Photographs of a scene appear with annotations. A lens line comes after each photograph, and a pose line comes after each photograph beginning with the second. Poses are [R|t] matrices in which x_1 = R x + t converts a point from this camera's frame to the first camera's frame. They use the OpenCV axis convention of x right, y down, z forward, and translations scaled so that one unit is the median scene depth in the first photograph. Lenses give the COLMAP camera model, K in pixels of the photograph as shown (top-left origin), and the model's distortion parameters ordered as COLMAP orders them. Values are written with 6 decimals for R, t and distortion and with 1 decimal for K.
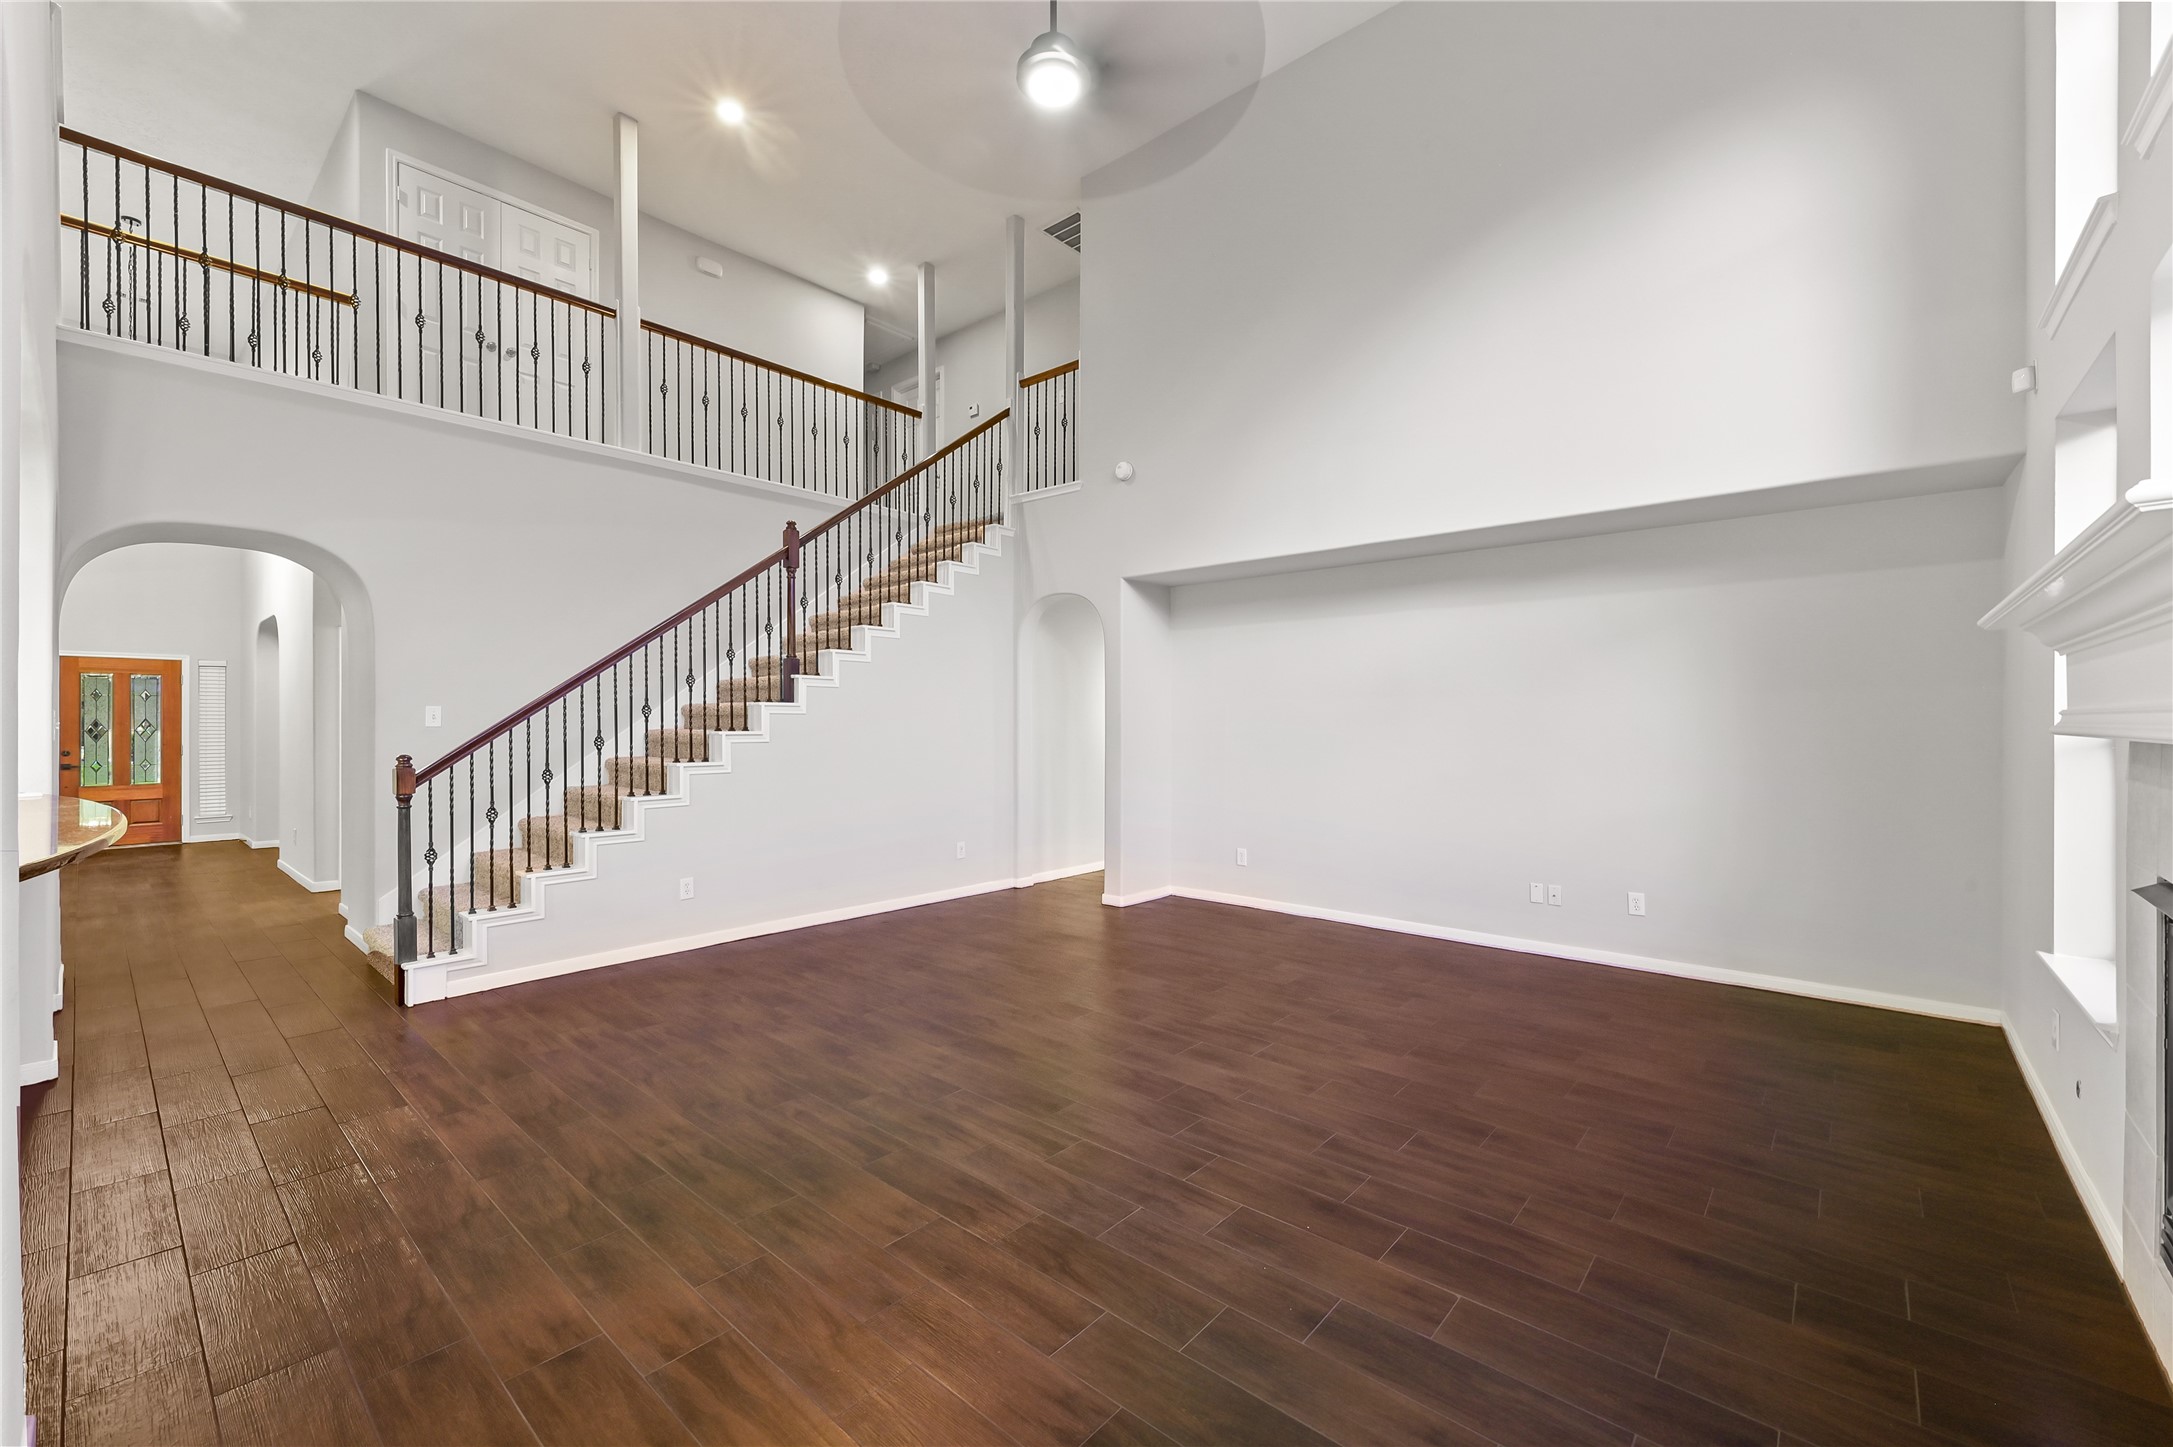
lens RADIAL K [[877.4, 0, 1086.5], [0, 877.4, 723.5], [0, 0, 1]] dist [-0.000122, -0.000018]
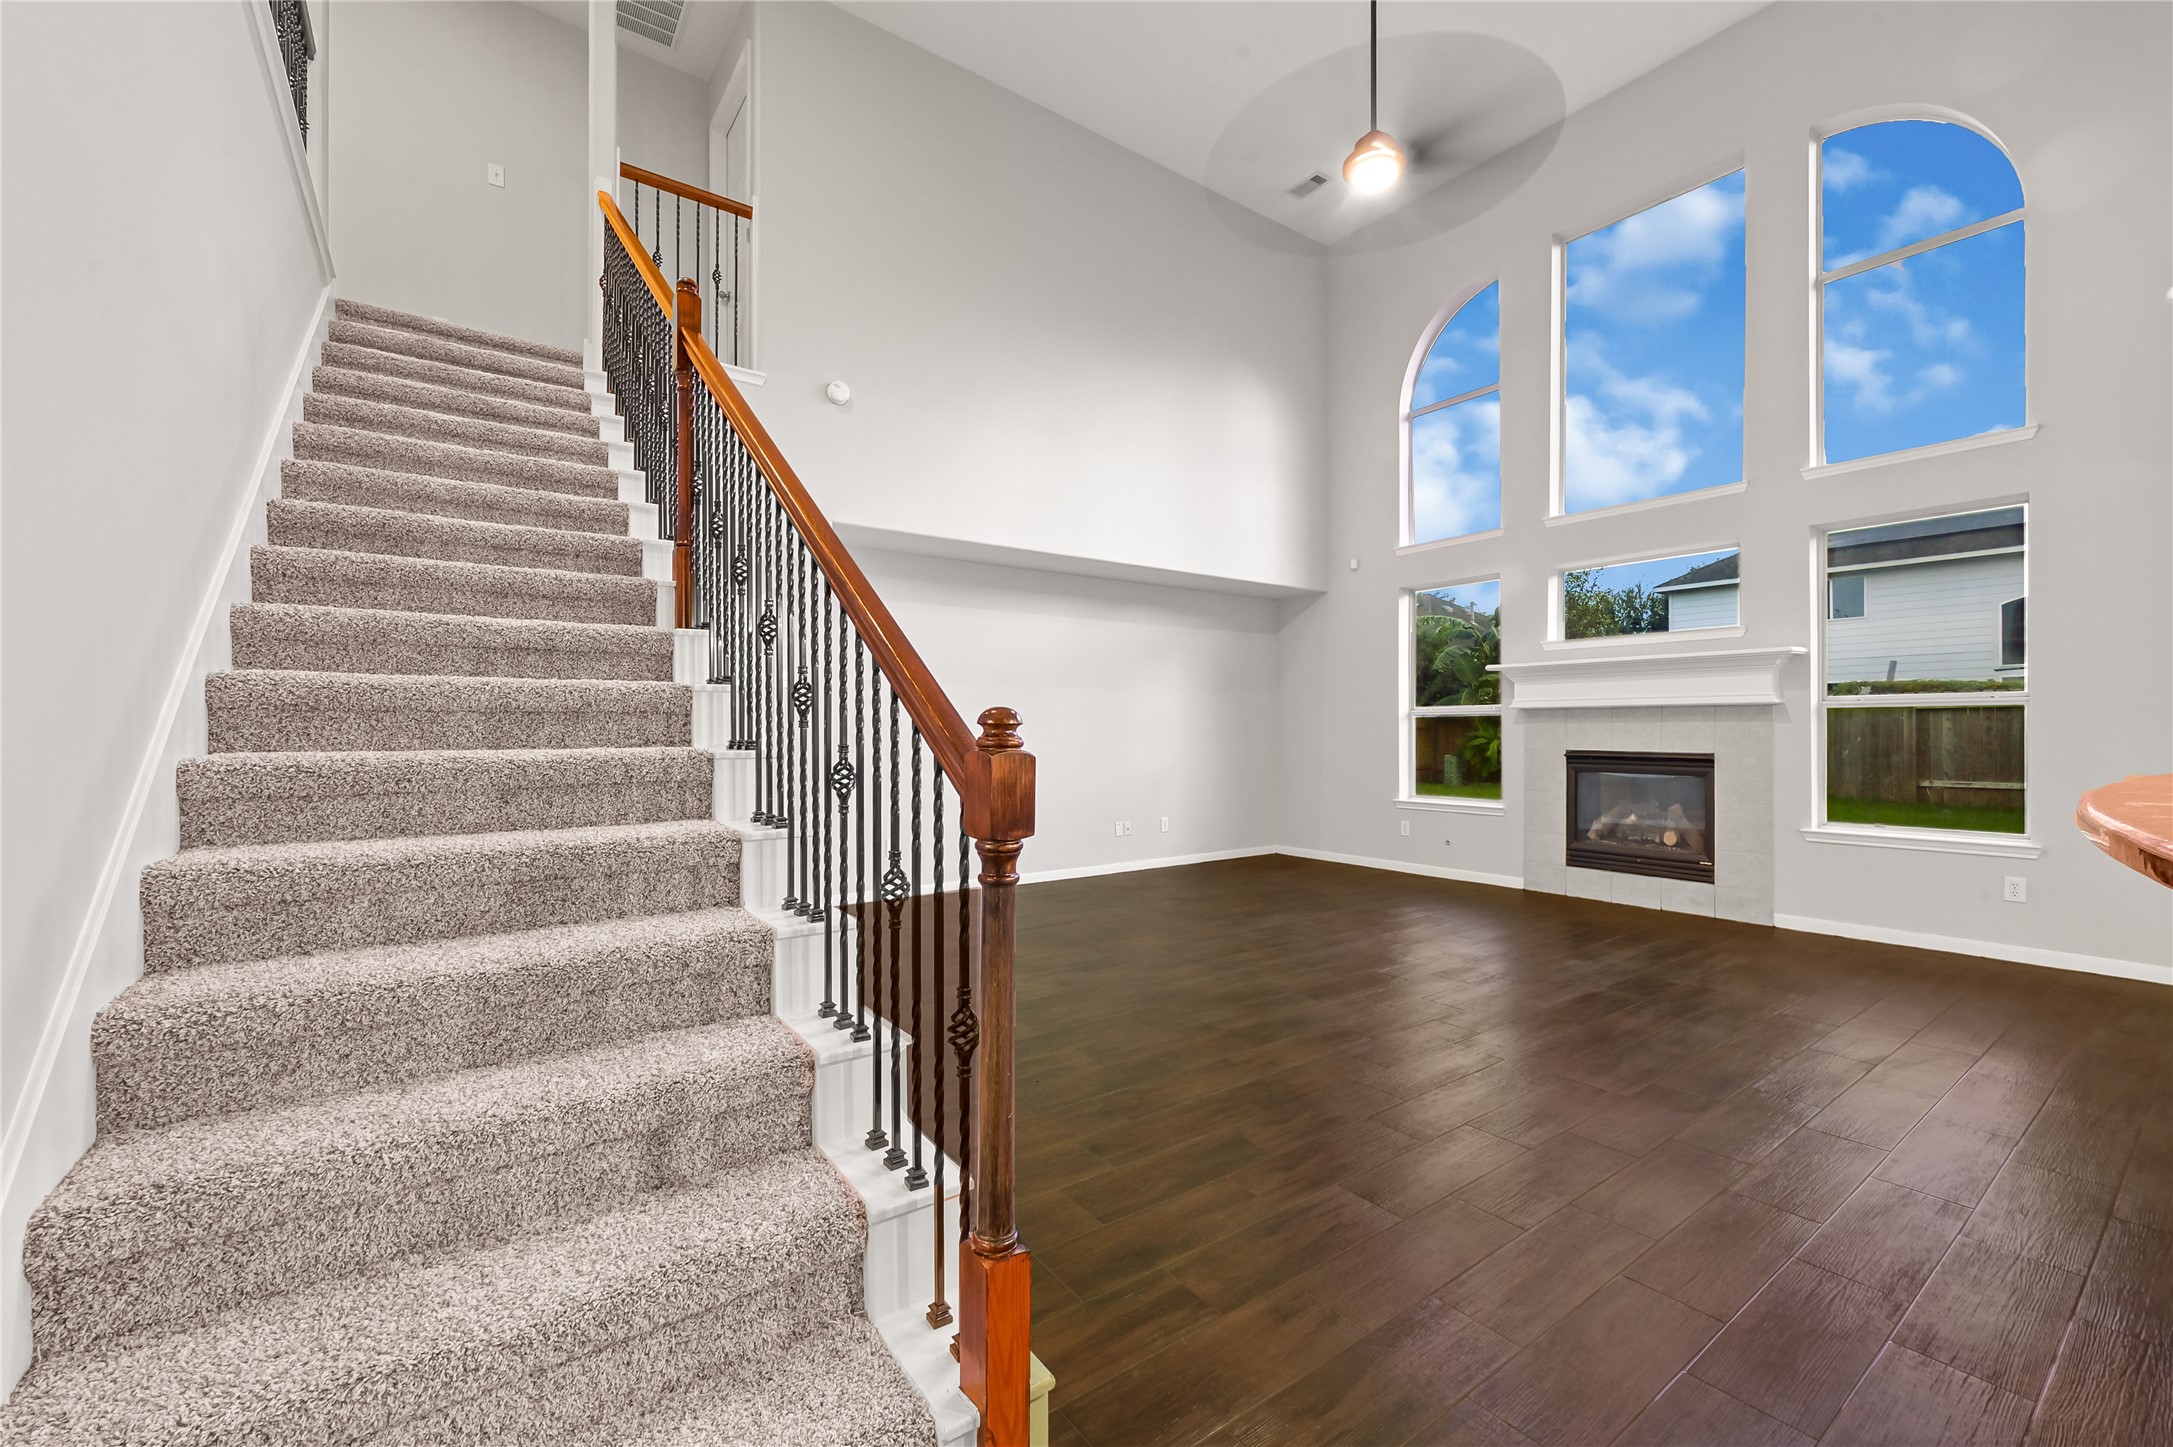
lens RADIAL K [[879.6, 0, 1086.5], [0, 879.6, 723.5], [0, 0, 1]] dist [0.003306, 0.000266]
pose [[0.225513, 0.002692, 0.974236, -1.131816], [0.003490, 0.999988, -0.003572, 0.039873], [-0.974234, 0.004206, 0.225501, 0.947657]]
